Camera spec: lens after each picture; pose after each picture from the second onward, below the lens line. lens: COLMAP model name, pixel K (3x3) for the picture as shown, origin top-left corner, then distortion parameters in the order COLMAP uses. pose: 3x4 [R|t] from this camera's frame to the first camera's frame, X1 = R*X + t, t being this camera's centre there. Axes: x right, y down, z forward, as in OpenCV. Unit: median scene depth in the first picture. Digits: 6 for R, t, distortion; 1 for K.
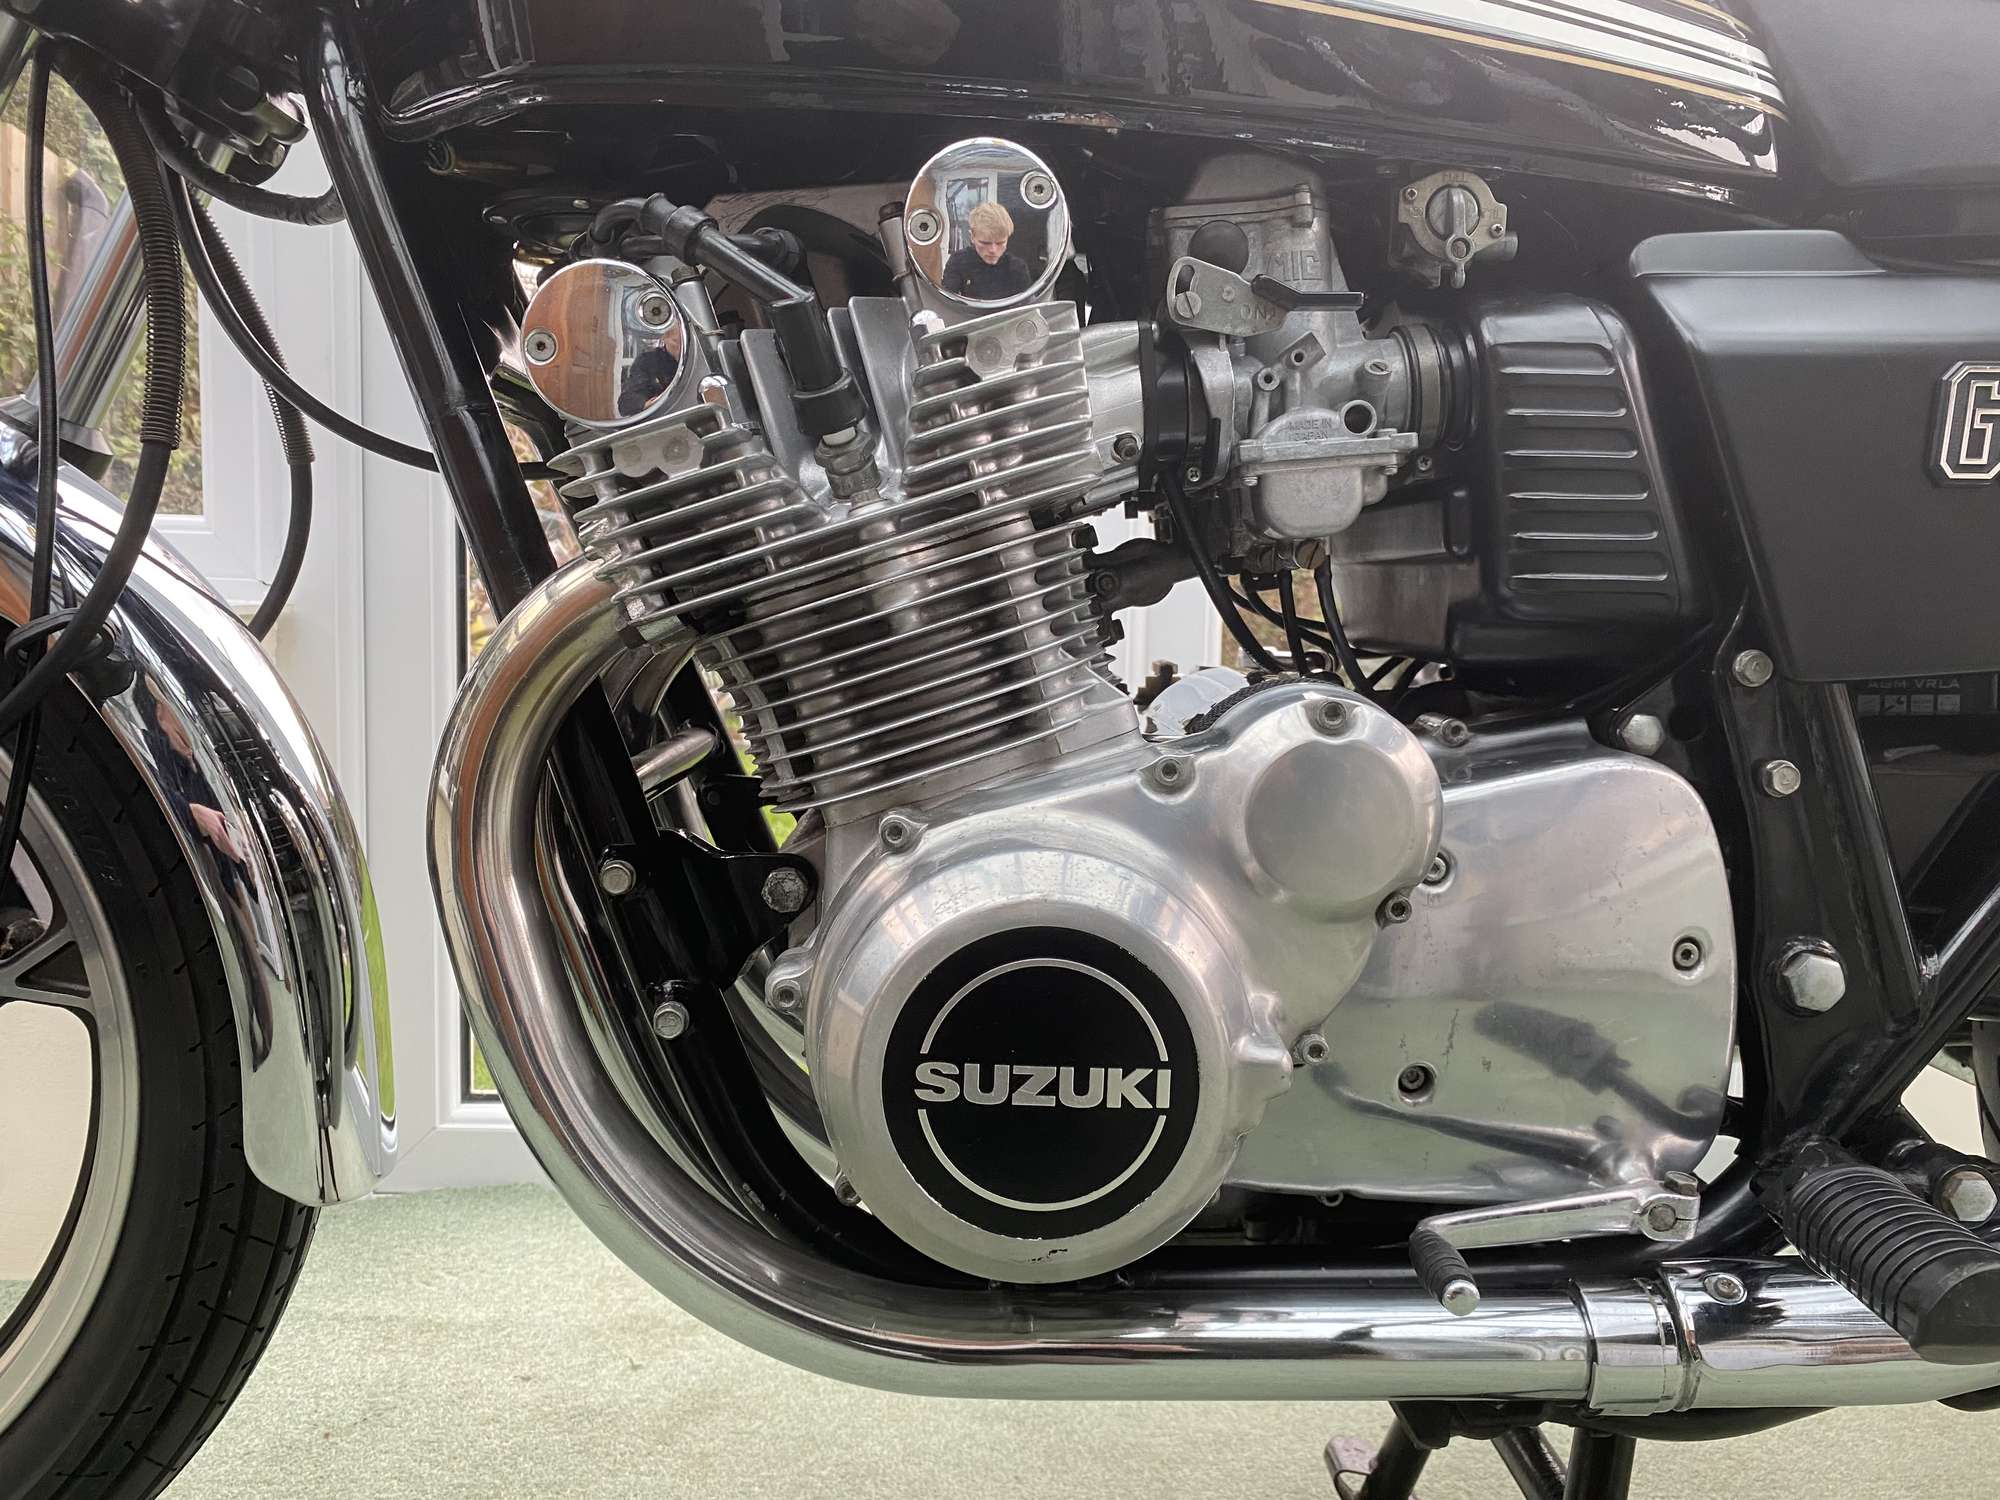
lens RADIAL K [[1532.3, 0, 1006.1], [0, 1532.3, 770.4], [0, 0, 1]] dist [0.031452, -0.023680]
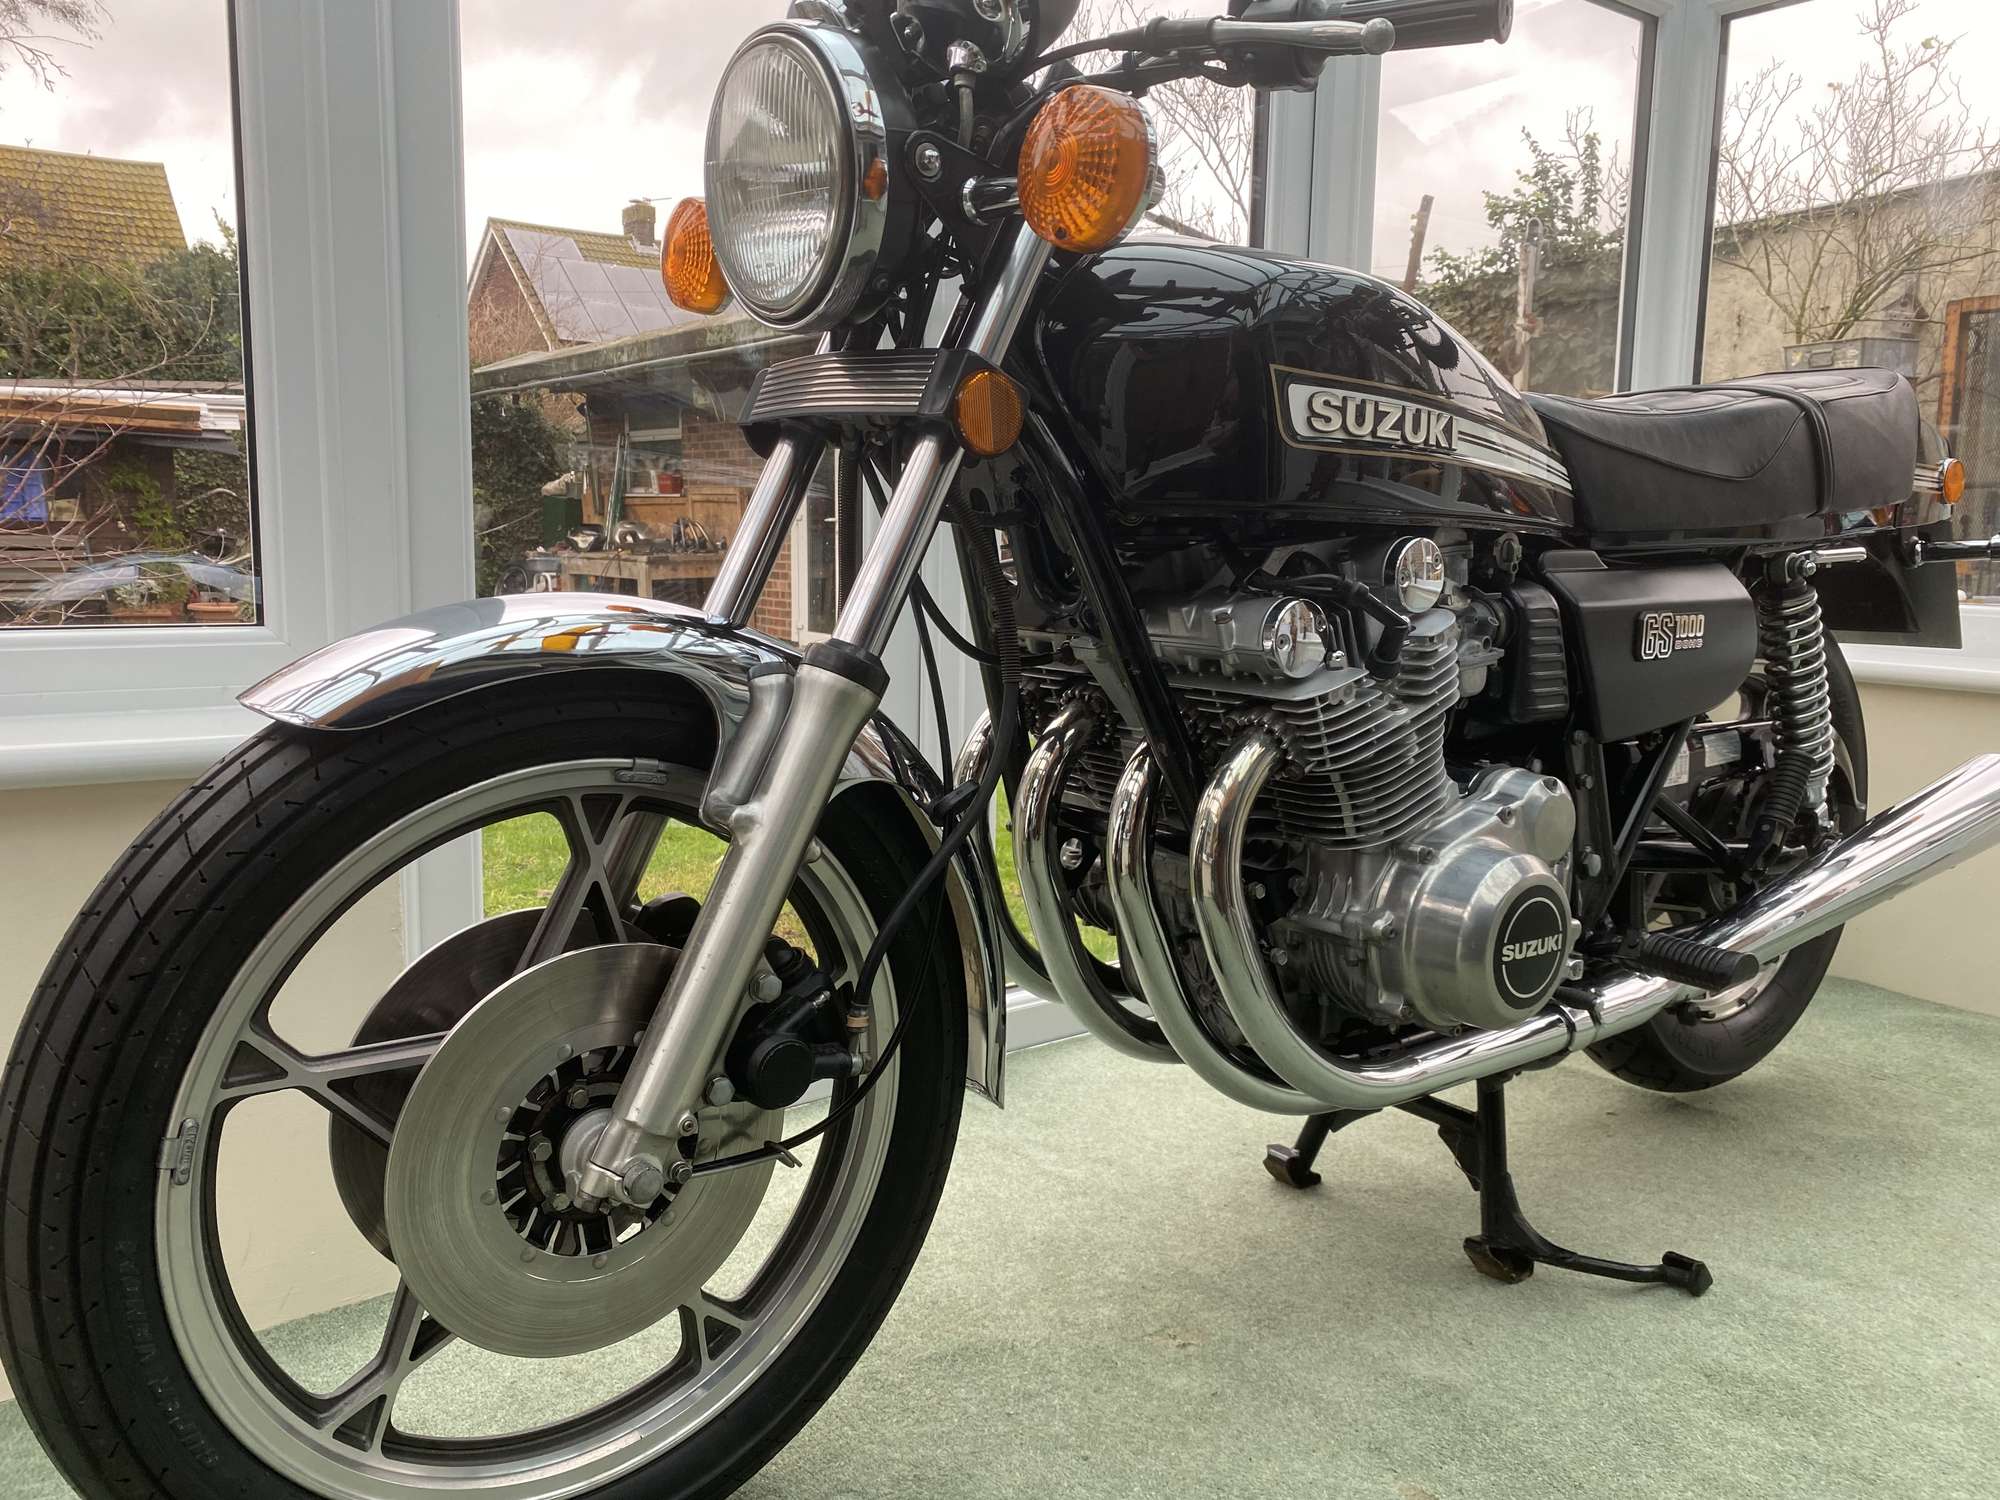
lens RADIAL K [[1520.3, 0, 998.1], [0, 1520.3, 768.1], [0, 0, 1]] dist [0.020471, -0.005890]
pose [[0.820650, -0.092544, 0.563888, -1.735995], [0.060545, 0.995326, 0.075236, -0.276007], [-0.568215, -0.027602, 0.822417, -0.465491]]
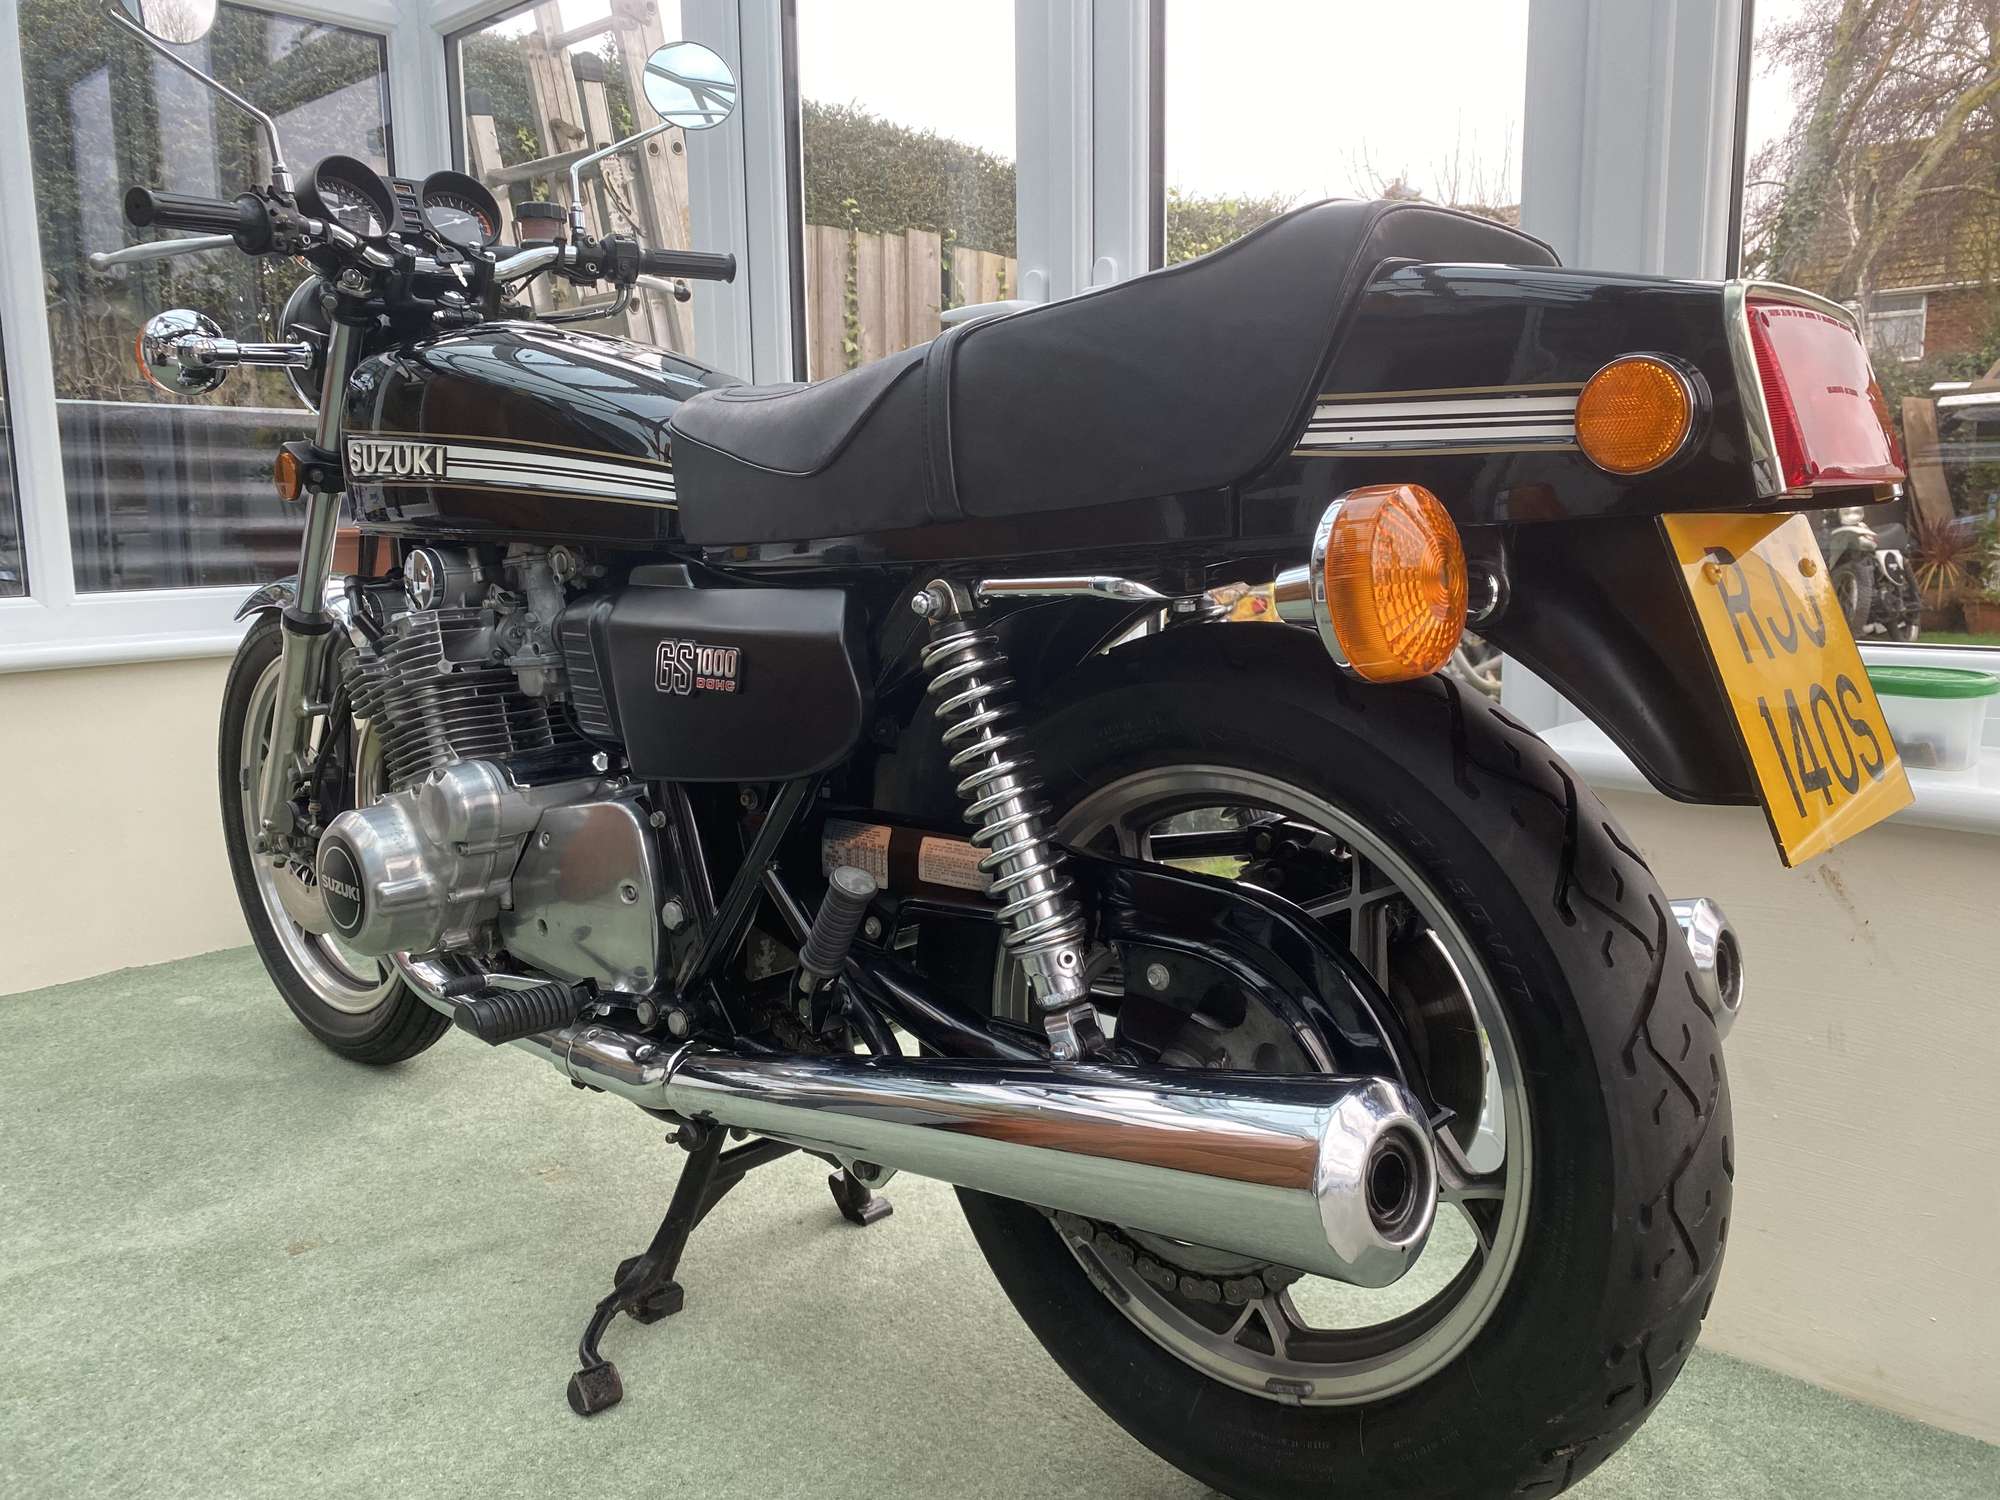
lens RADIAL K [[1520.3, 0, 998.1], [0, 1520.3, 768.1], [0, 0, 1]] dist [0.020471, -0.005890]
pose [[0.724068, 0.094115, -0.683278, 2.547320], [-0.055121, 0.995374, 0.078692, -0.287503], [0.687523, -0.019316, 0.725906, -0.265697]]
